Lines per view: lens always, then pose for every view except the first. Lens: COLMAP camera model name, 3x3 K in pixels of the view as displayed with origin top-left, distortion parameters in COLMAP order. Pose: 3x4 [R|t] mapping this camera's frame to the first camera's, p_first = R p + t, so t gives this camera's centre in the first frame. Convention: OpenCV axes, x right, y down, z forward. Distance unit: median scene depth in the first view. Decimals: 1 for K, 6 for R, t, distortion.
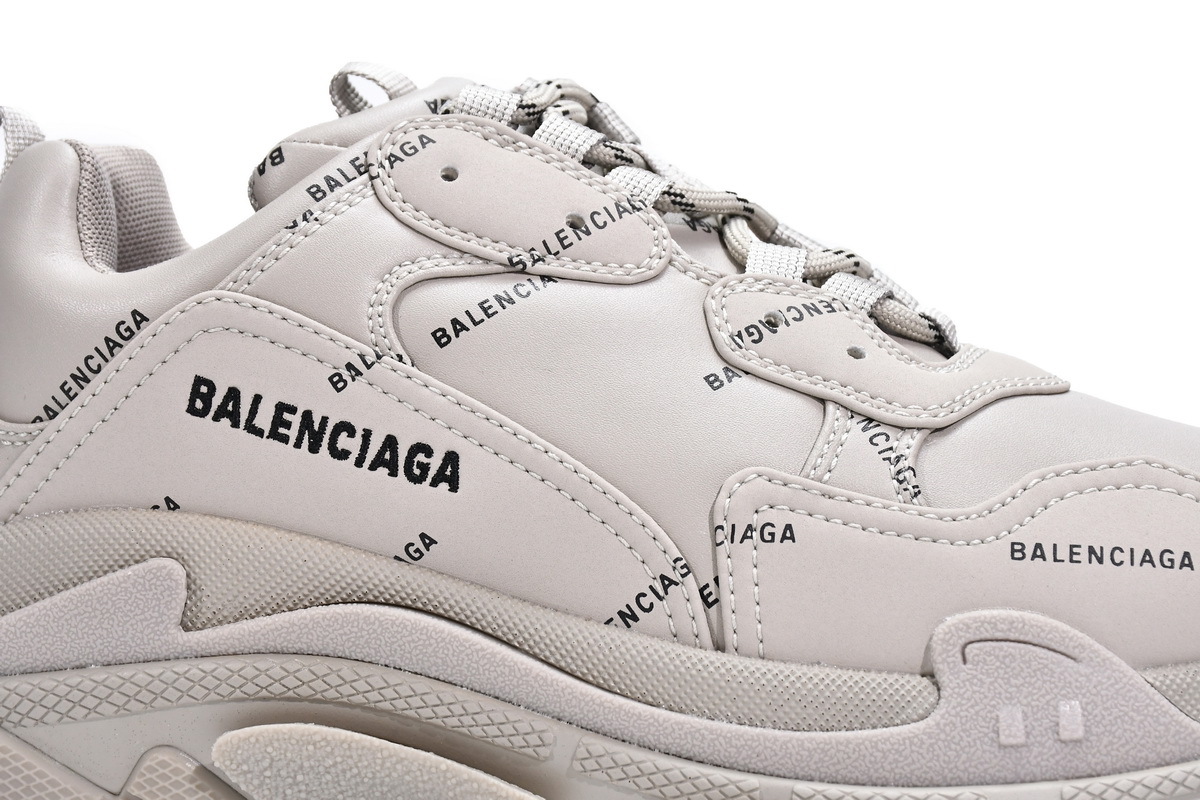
lens RADIAL K [[2835.3, 0, 599.7], [0, 2835.3, 399.7], [0, 0, 1]] dist [-0.068629, 0.000000]
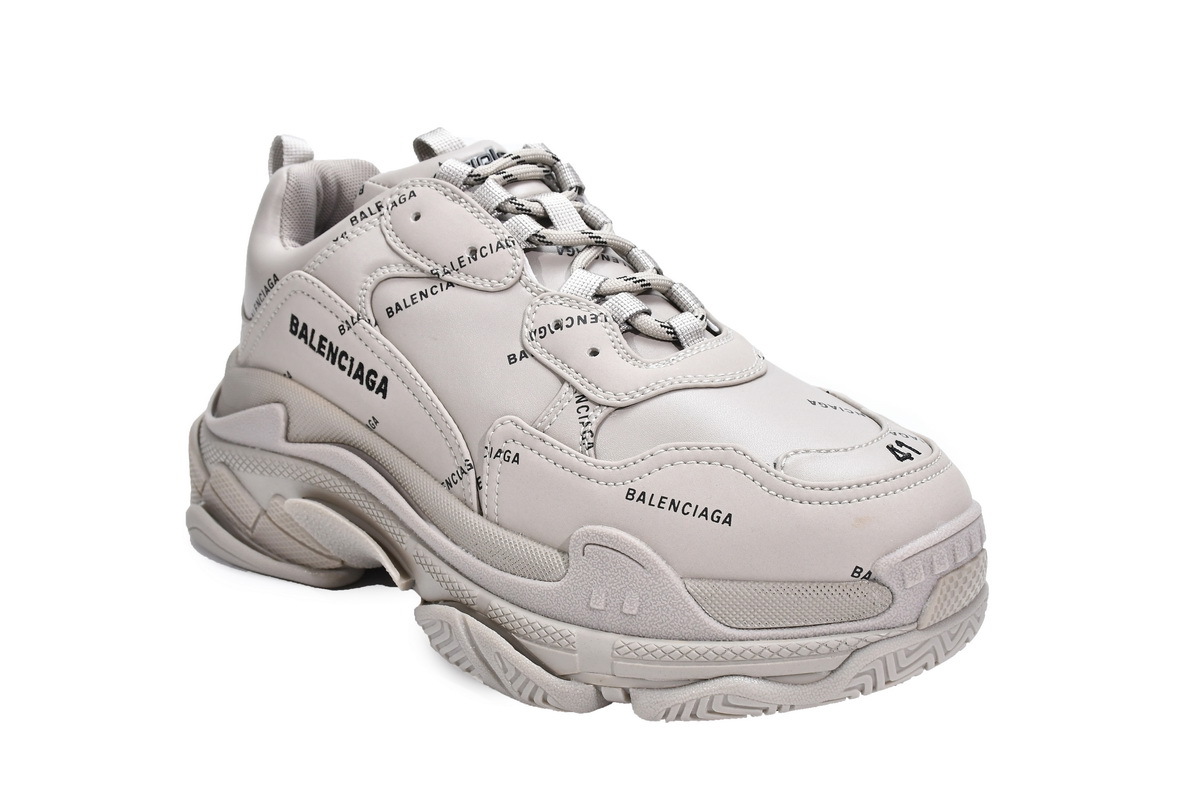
lens RADIAL K [[1450.7, 0, 599.7], [0, 1450.7, 399.6], [0, 0, 1]] dist [-0.021120, 0.000000]
pose [[0.852463, 0.167348, -0.495280, 0.532317], [-0.039505, 0.965293, 0.258165, -0.214666], [0.521294, -0.200510, 0.829487, 0.285872]]
